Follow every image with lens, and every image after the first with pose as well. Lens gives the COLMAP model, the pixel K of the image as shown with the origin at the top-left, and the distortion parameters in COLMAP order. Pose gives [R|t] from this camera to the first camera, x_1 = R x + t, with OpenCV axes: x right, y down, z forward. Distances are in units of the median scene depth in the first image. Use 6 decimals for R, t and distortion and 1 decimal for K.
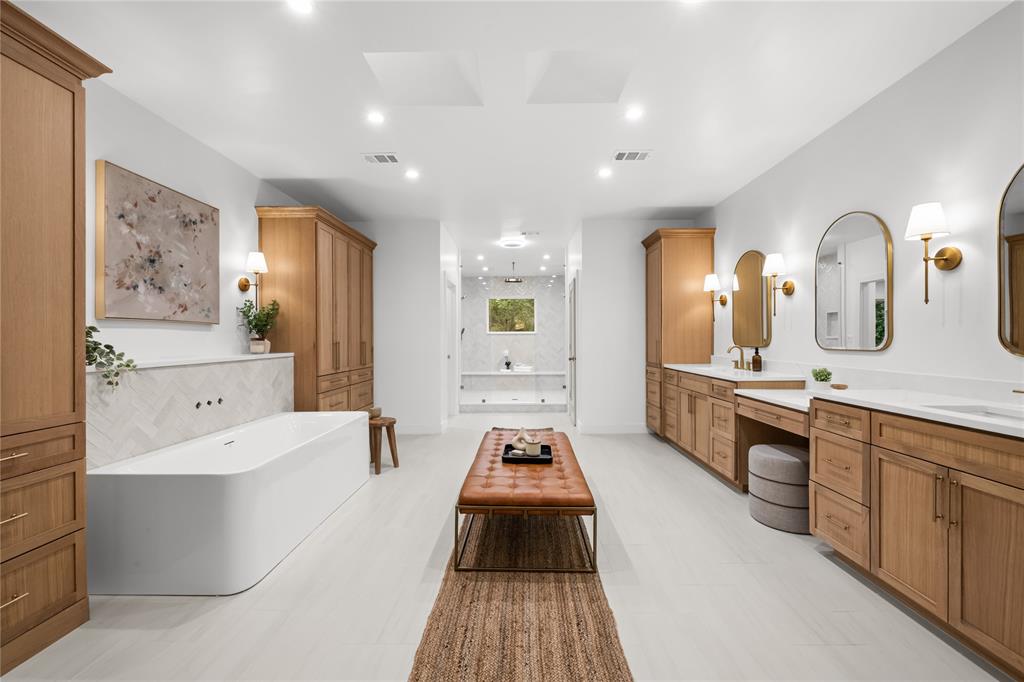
lens RADIAL K [[407.0, 0, 513.1], [0, 407.0, 341.9], [0, 0, 1]] dist [-0.002245, -0.000576]
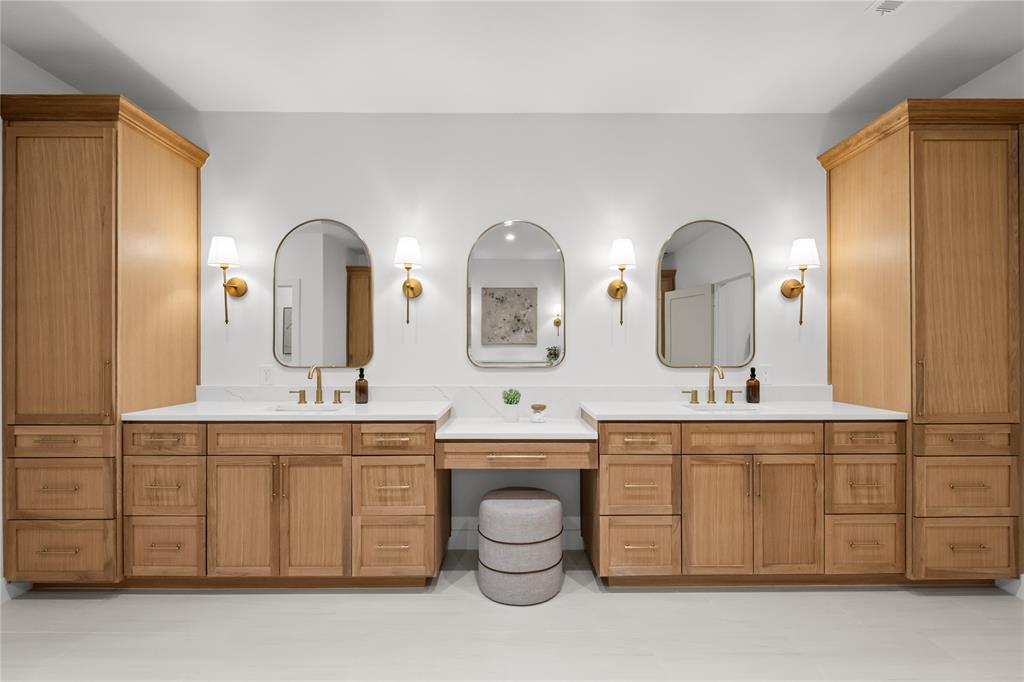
lens RADIAL K [[346.1, 0, 511.0], [0, 346.1, 350.4], [0, 0, 1]] dist [-0.000116, -0.000008]
pose [[-0.022208, 0.004851, 0.999742, -0.015935], [0.007028, 0.999964, -0.004696, -0.016774], [-0.999729, 0.006922, -0.022242, 1.237912]]
